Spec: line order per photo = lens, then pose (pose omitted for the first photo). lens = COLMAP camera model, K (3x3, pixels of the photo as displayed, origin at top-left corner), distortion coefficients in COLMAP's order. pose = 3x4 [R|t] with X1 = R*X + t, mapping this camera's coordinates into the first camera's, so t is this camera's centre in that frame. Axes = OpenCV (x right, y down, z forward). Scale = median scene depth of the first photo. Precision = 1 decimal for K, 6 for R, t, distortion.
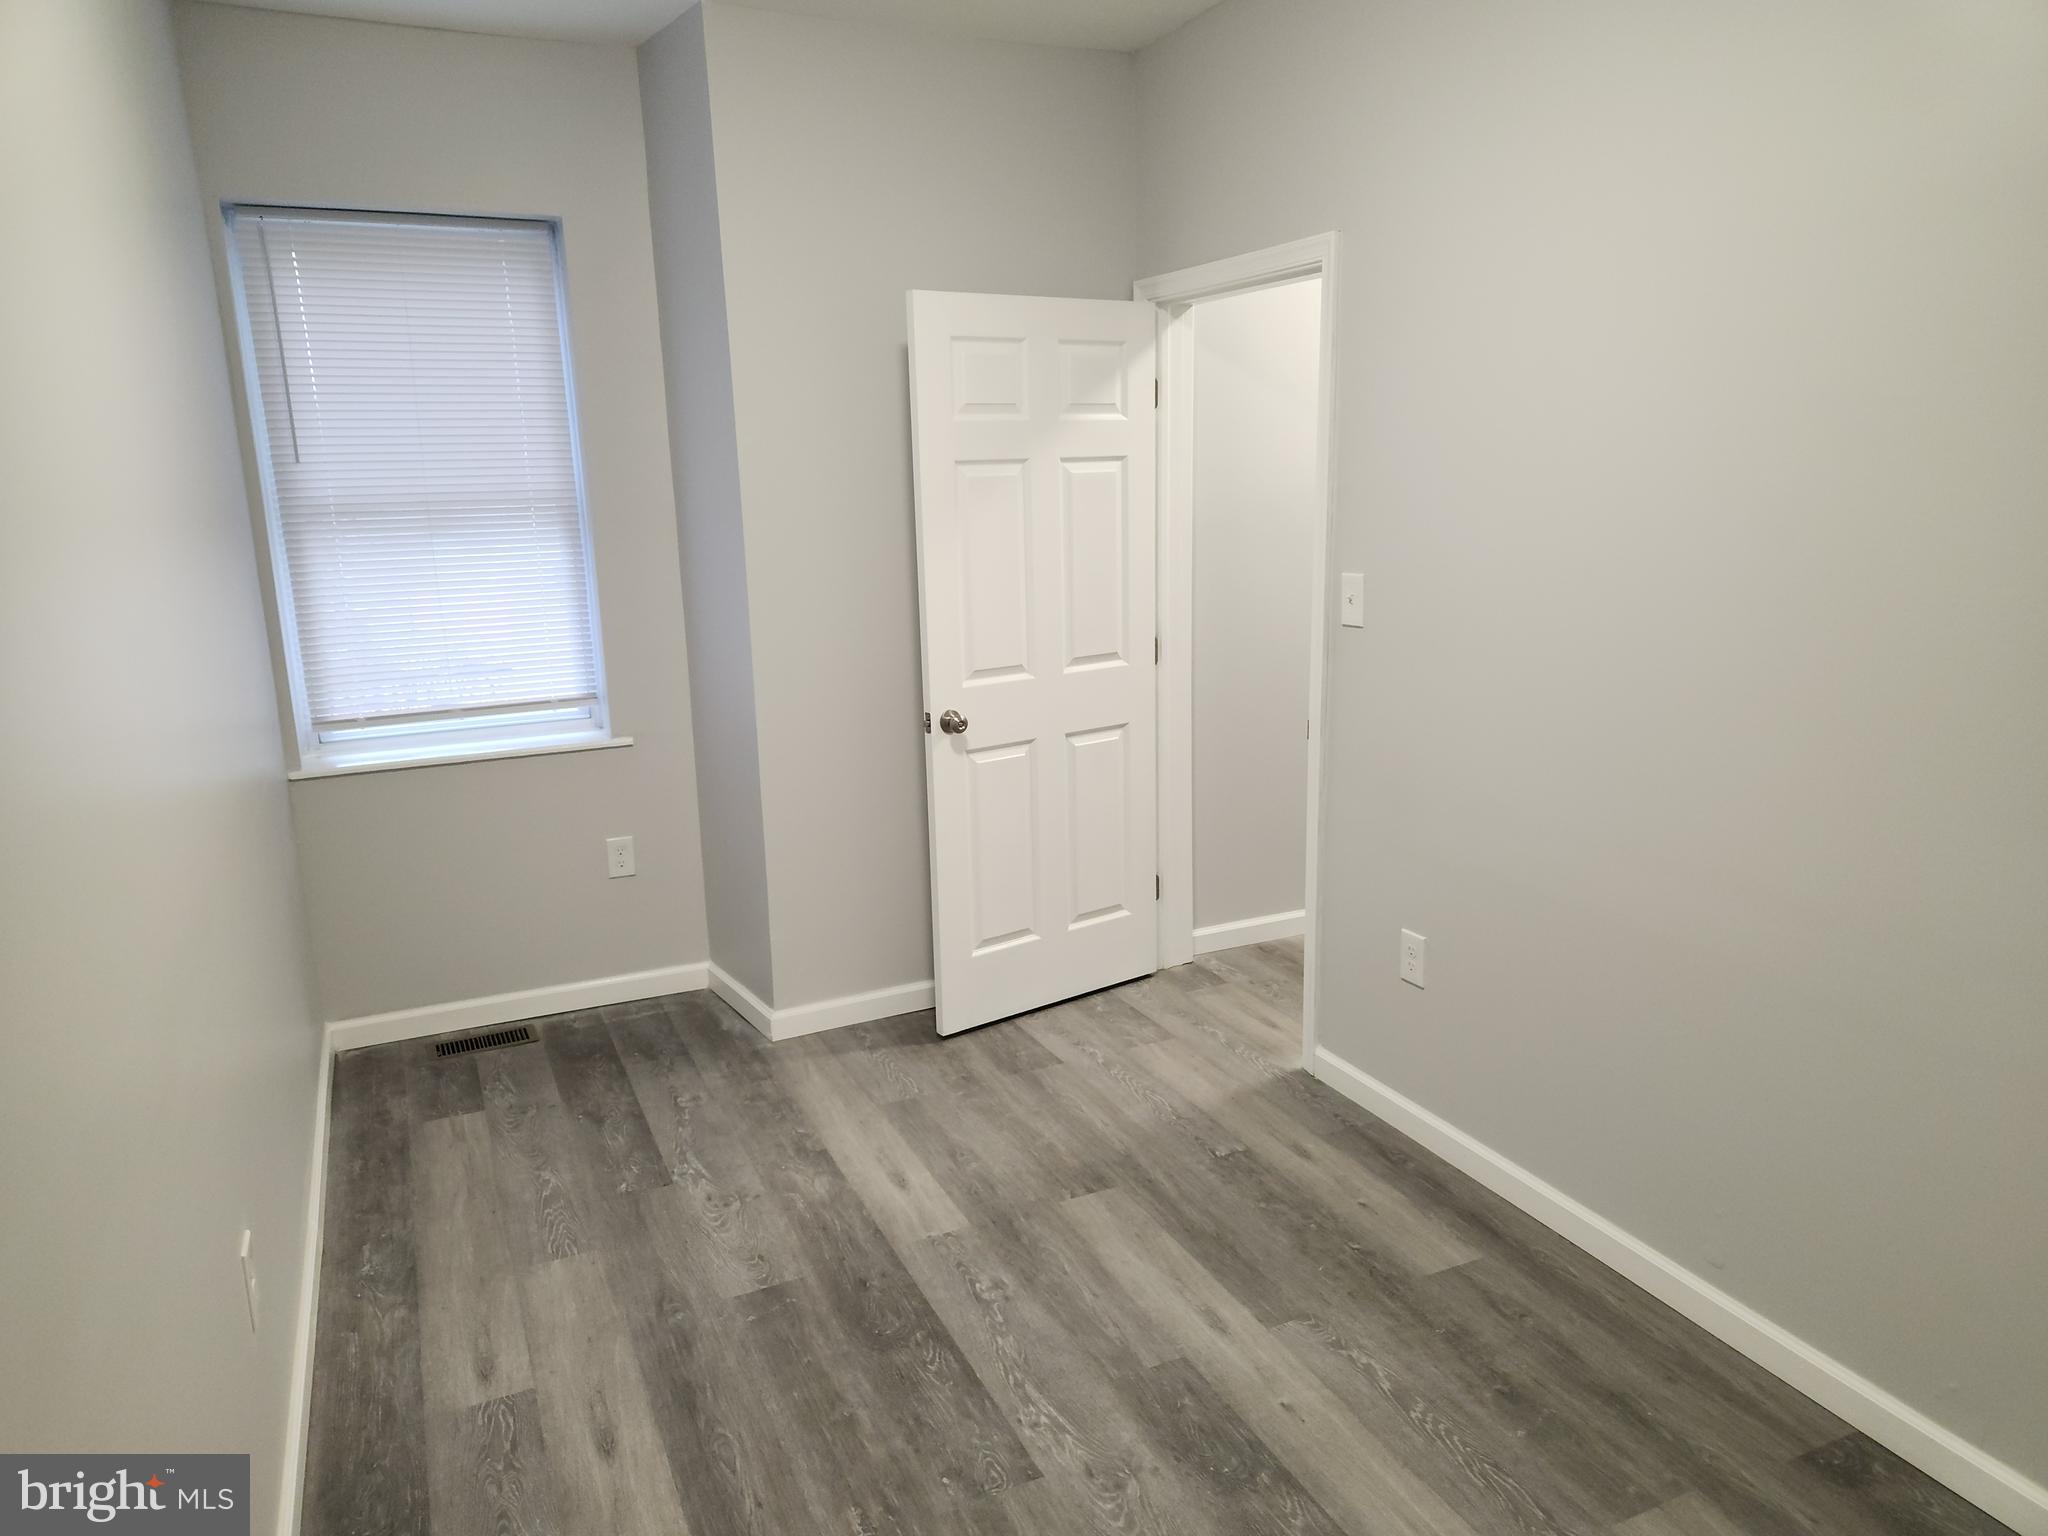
lens RADIAL K [[1366.3, 0, 1024.0], [0, 1366.3, 768.0], [0, 0, 1]] dist [-0.001431, -0.000718]
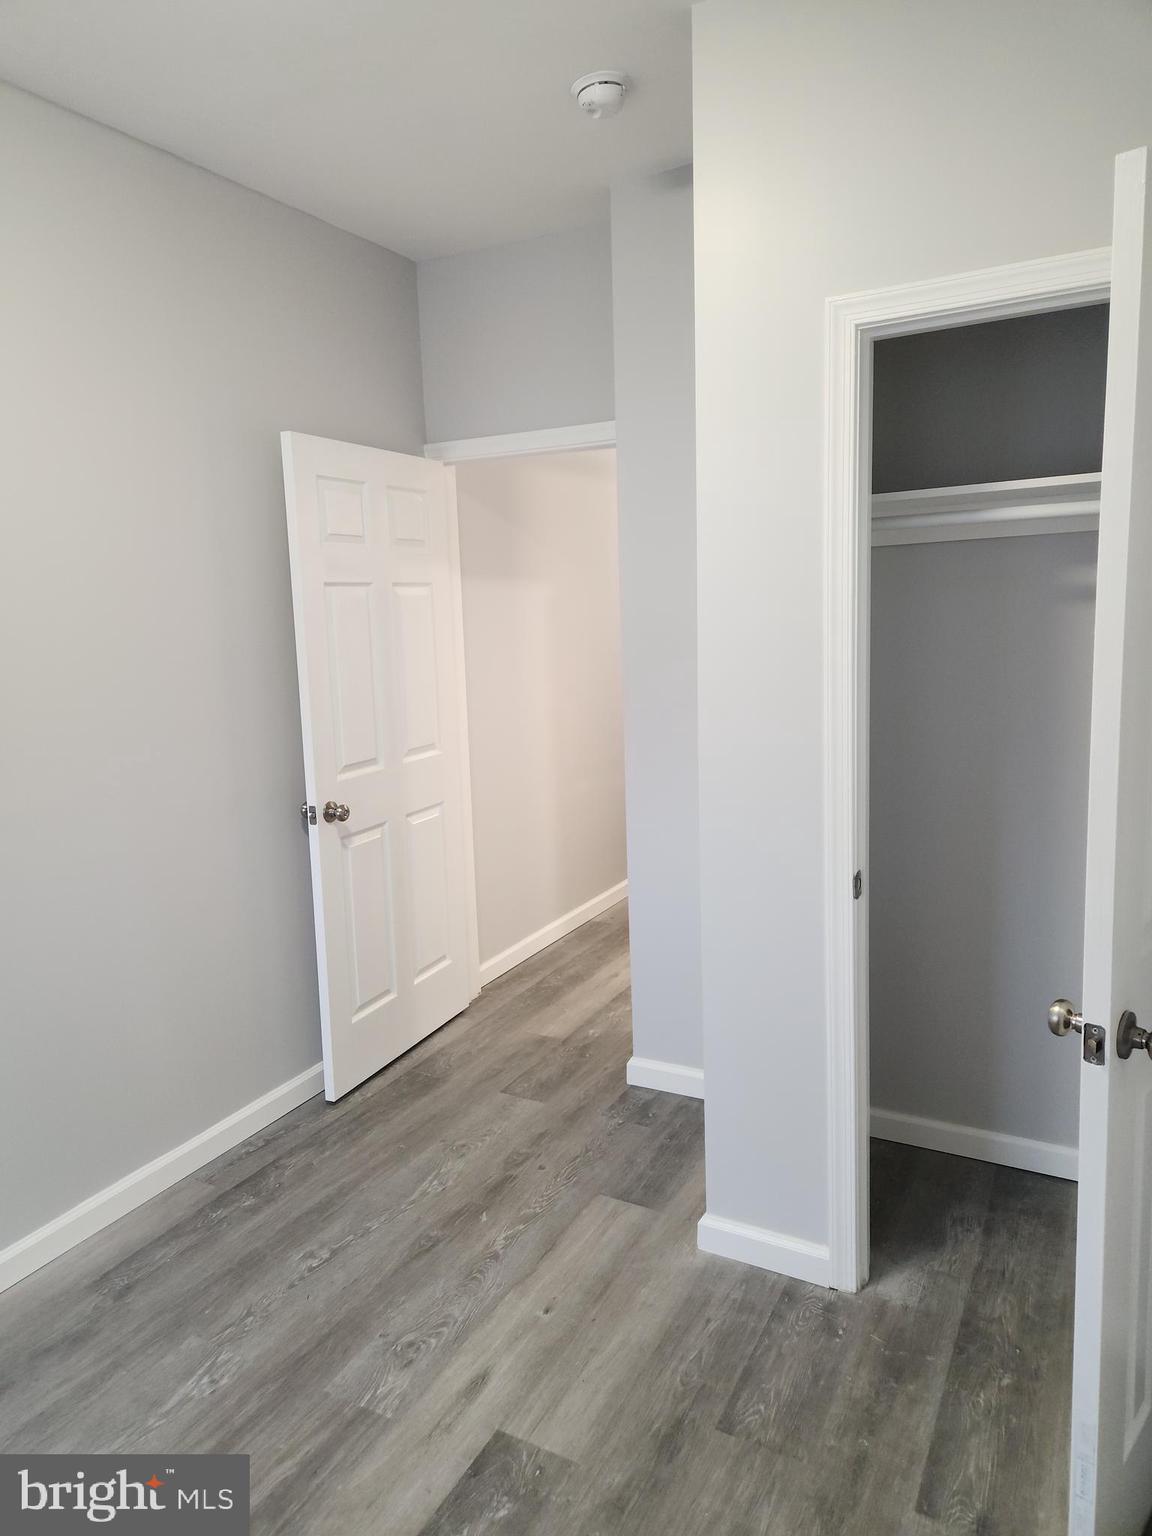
lens RADIAL K [[1024.8, 0, 576.0], [0, 1024.8, 768.0], [0, 0, 1]] dist [-0.001431, -0.000718]
pose [[0.810915, -0.087546, 0.578578, -0.375218], [0.145031, 0.987965, -0.053778, 0.004668], [-0.566906, 0.127521, 0.813853, 0.196702]]
